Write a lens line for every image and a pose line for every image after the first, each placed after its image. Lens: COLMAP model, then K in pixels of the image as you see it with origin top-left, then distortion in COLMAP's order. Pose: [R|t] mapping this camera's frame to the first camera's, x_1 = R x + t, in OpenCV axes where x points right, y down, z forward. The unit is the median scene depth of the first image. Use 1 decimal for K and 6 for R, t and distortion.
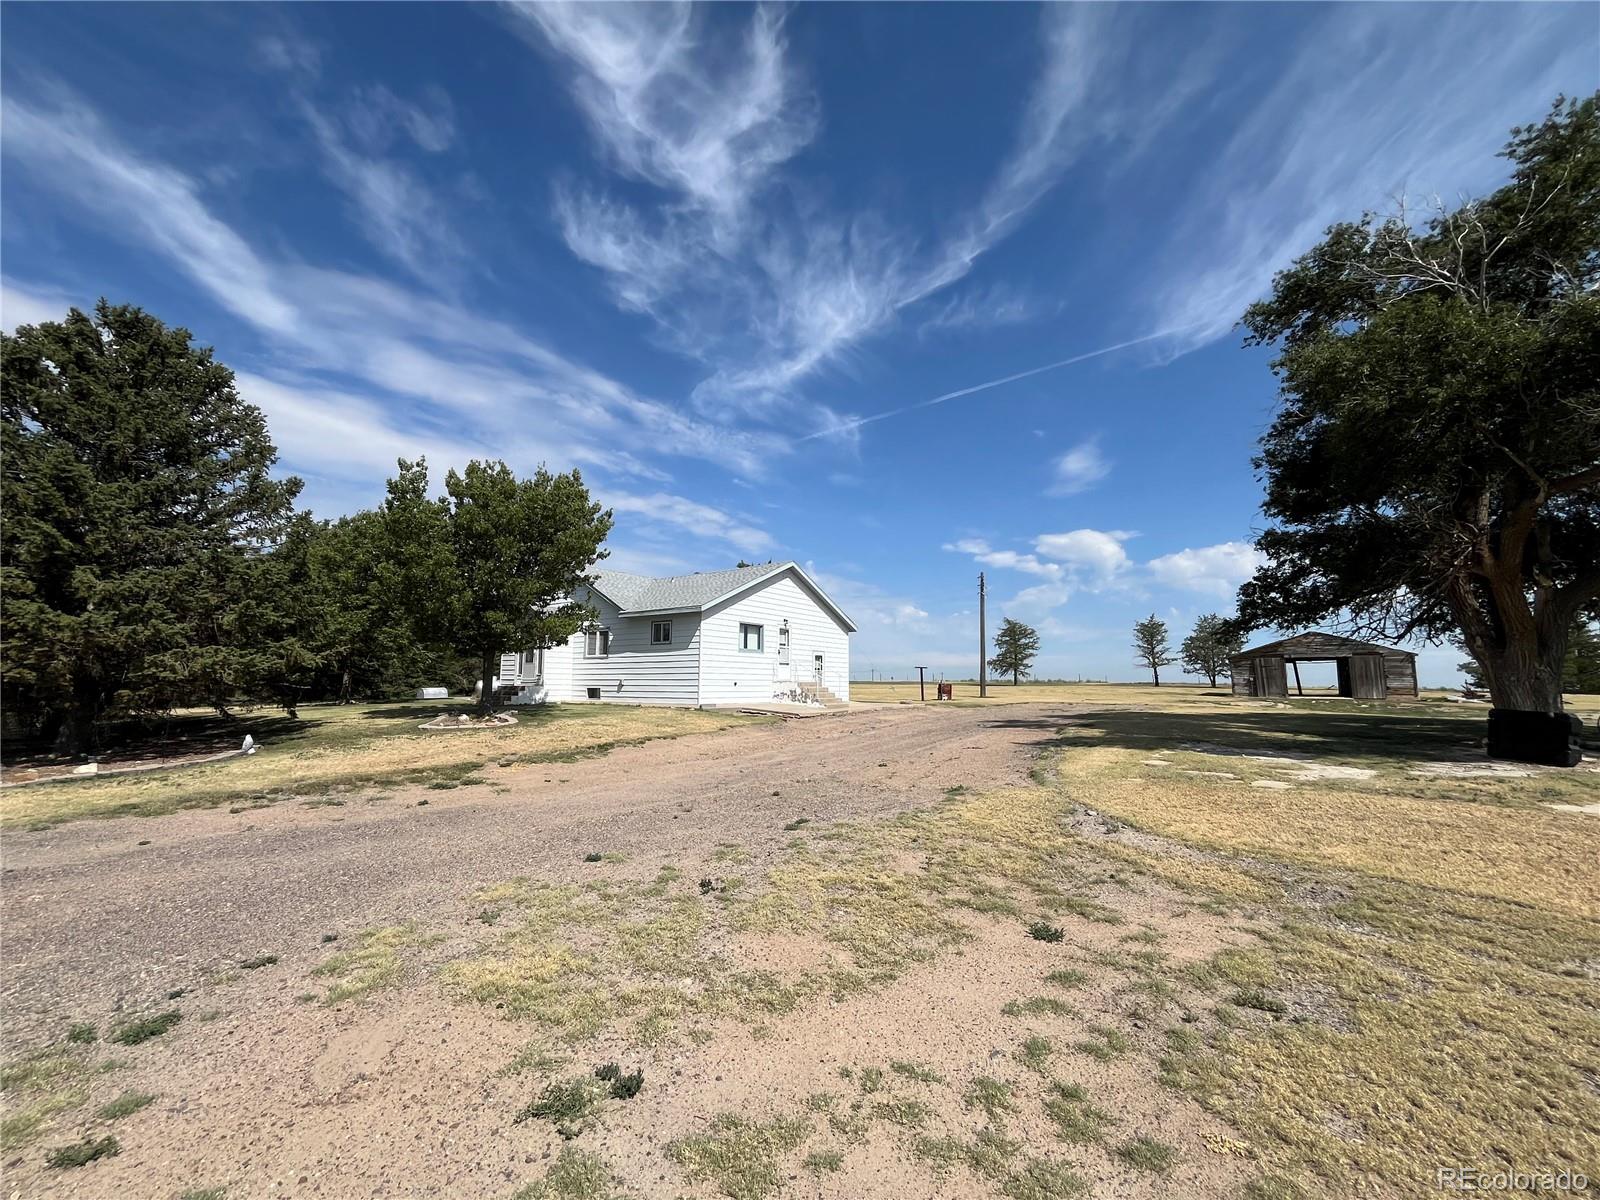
lens RADIAL K [[662.5, 0, 788.5], [0, 662.5, 606.7], [0, 0, 1]] dist [-0.000977, 0.000654]
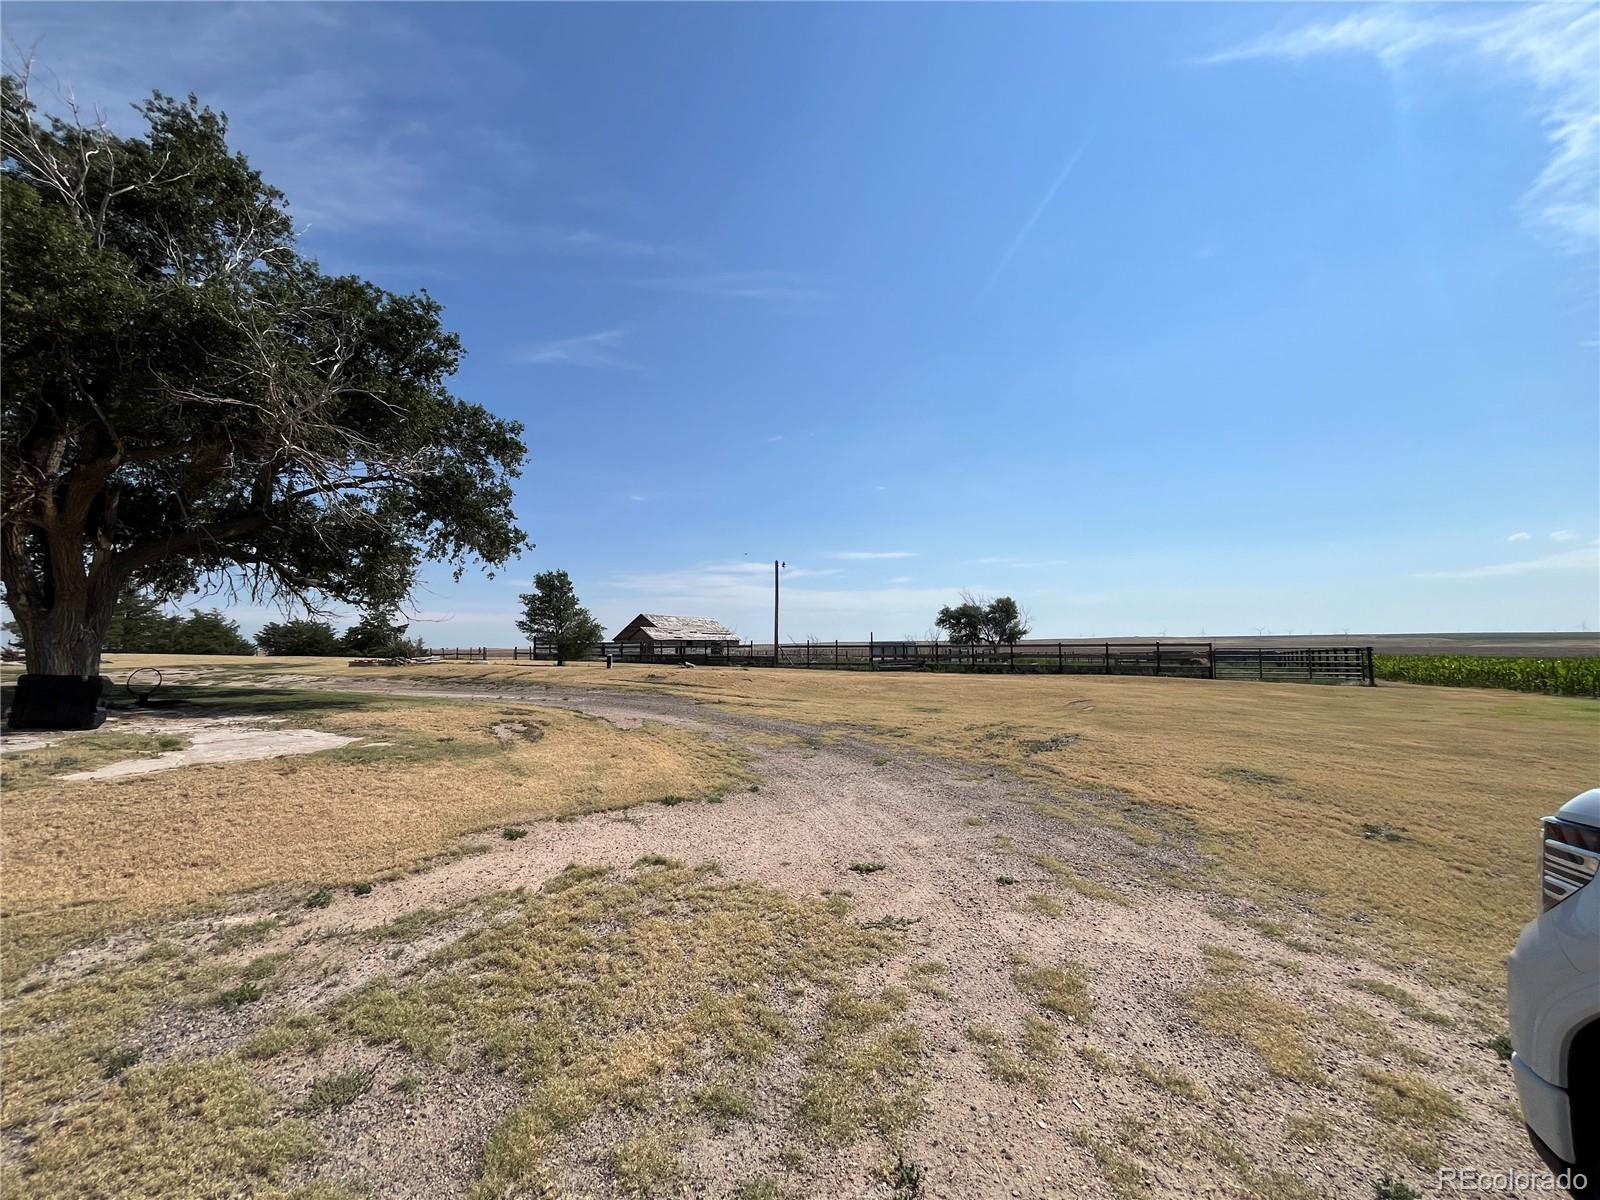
lens RADIAL K [[662.5, 0, 795.1], [0, 662.5, 598.4], [0, 0, 1]] dist [-0.000977, 0.000654]
pose [[-0.090871, 0.063588, 0.993830, 0.041677], [-0.110837, 0.991113, -0.073549, 0.000945], [-0.989675, -0.116837, -0.083016, 0.030679]]
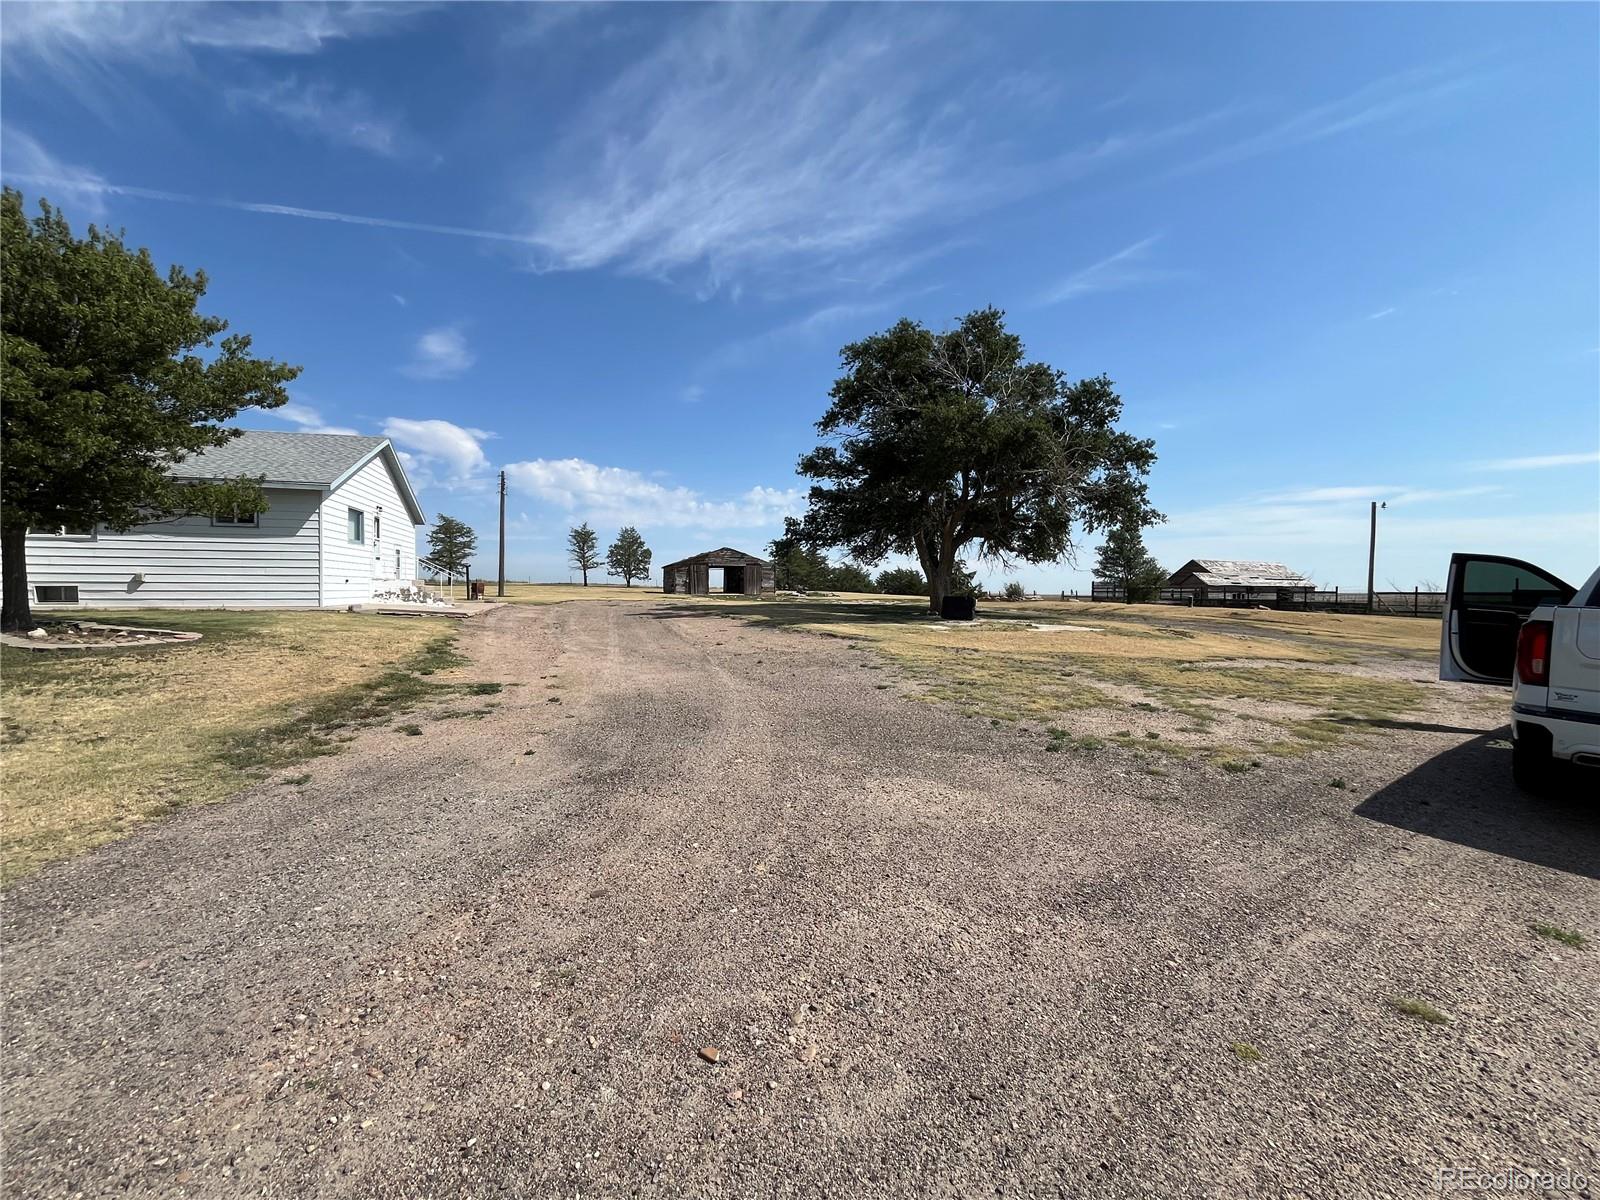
lens RADIAL K [[662.5, 0, 801.4], [0, 662.5, 608.4], [0, 0, 1]] dist [-0.000977, 0.000654]
pose [[0.603201, -0.024077, 0.797225, -0.399970], [-0.097345, 0.989849, 0.103549, 0.009202], [-0.791626, -0.140067, 0.594735, 0.056552]]
